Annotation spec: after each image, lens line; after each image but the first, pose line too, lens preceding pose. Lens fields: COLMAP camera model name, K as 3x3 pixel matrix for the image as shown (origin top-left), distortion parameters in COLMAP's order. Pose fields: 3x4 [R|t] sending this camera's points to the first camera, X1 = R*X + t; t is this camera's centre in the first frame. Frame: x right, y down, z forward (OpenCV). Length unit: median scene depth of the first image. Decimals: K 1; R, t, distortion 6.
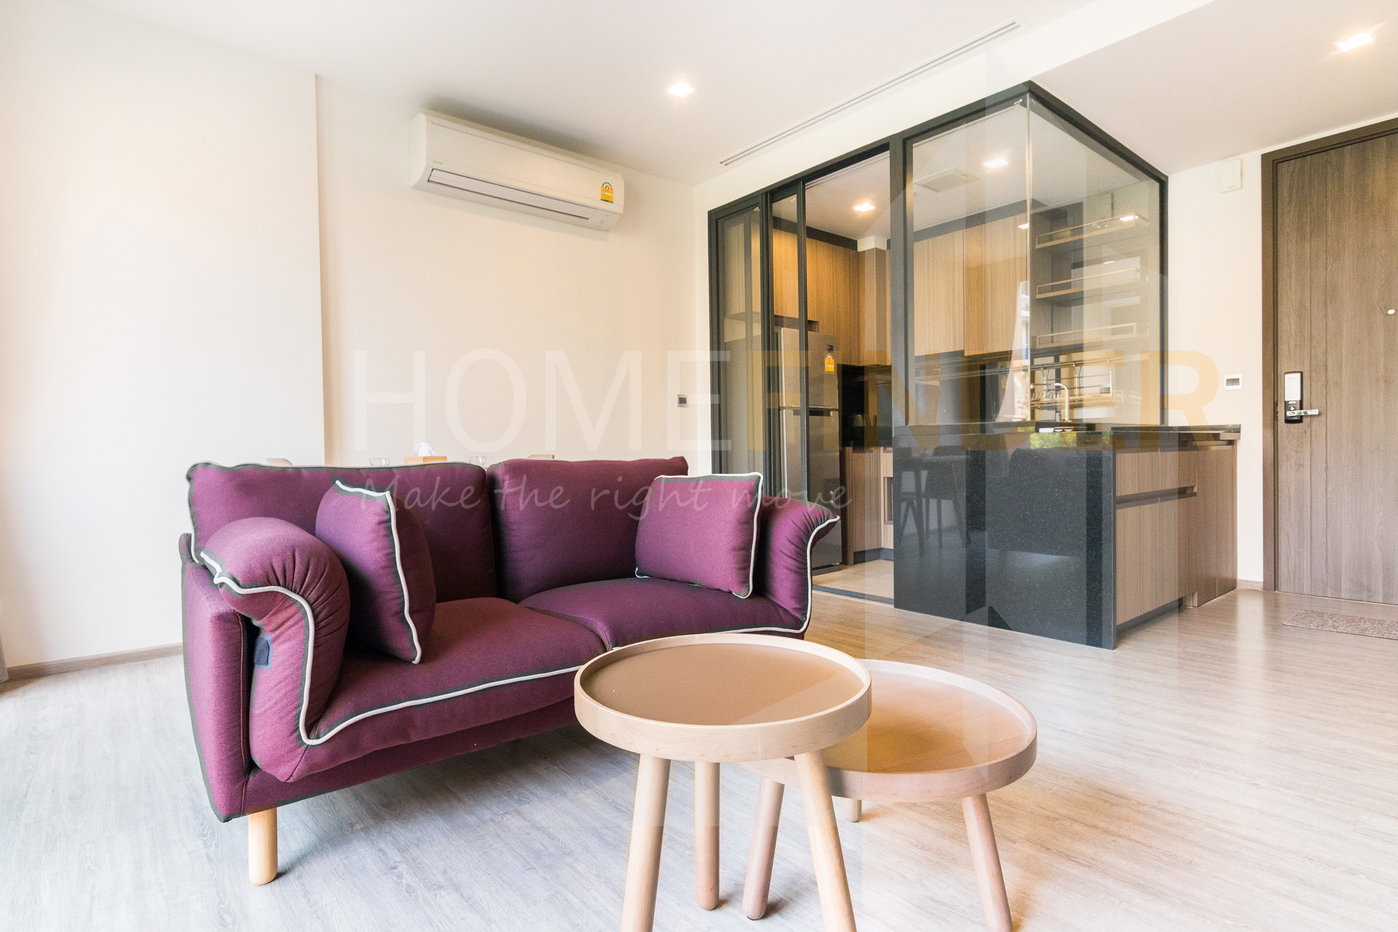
lens RADIAL K [[715.0, 0, 697.7], [0, 715.0, 466.0], [0, 0, 1]] dist [0.000612, 0.000135]
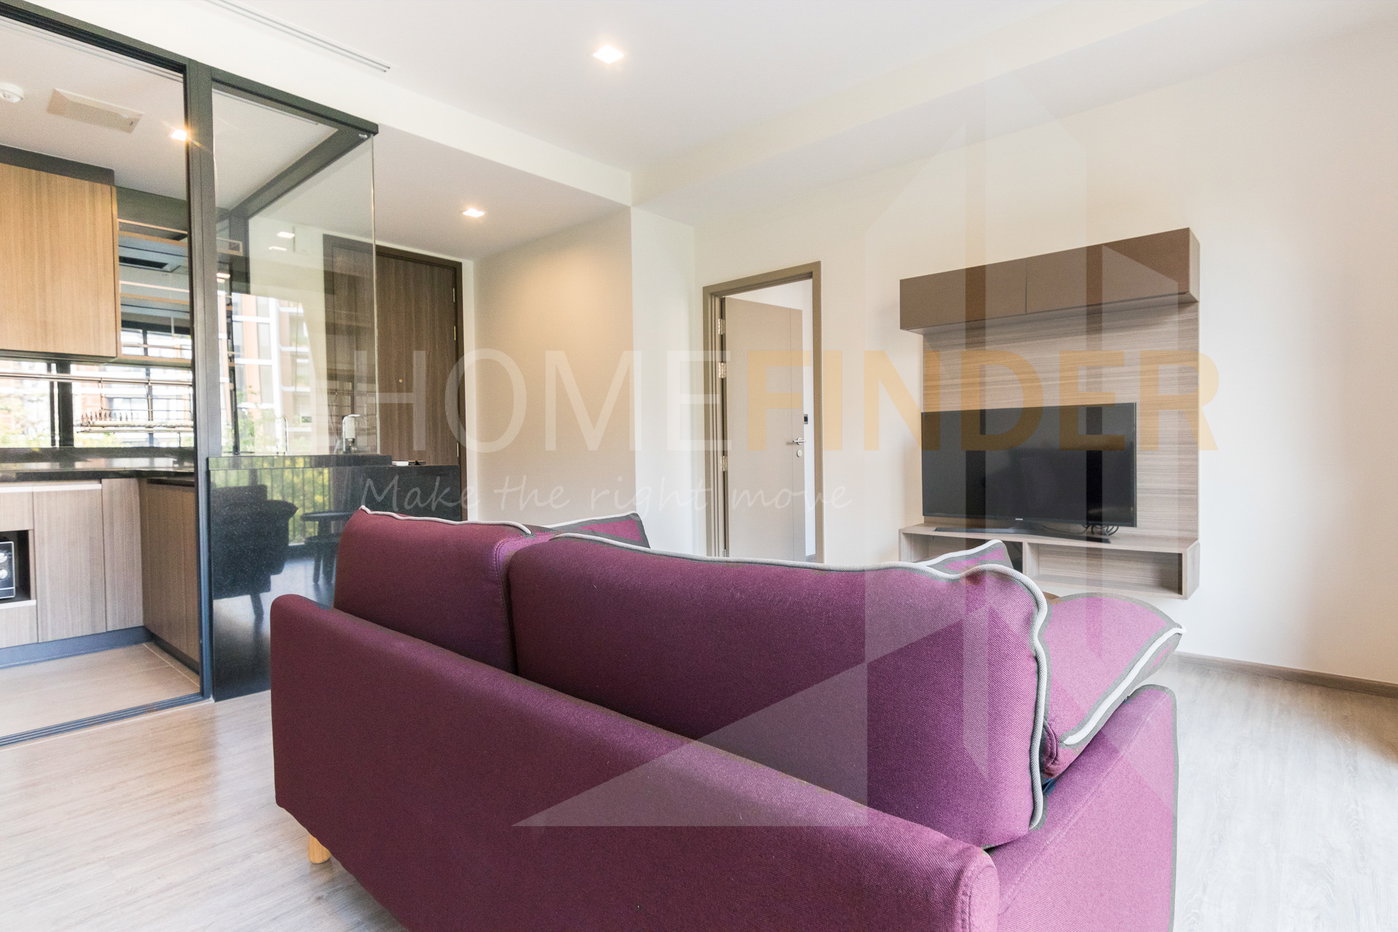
lens RADIAL K [[715.0, 0, 698.0], [0, 715.0, 463.6], [0, 0, 1]] dist [0.000612, 0.000135]
pose [[-0.135049, 0.008341, 0.990804, -0.592834], [0.045406, 0.998966, -0.002221, -0.007739], [-0.989798, 0.044689, -0.135288, 0.630121]]
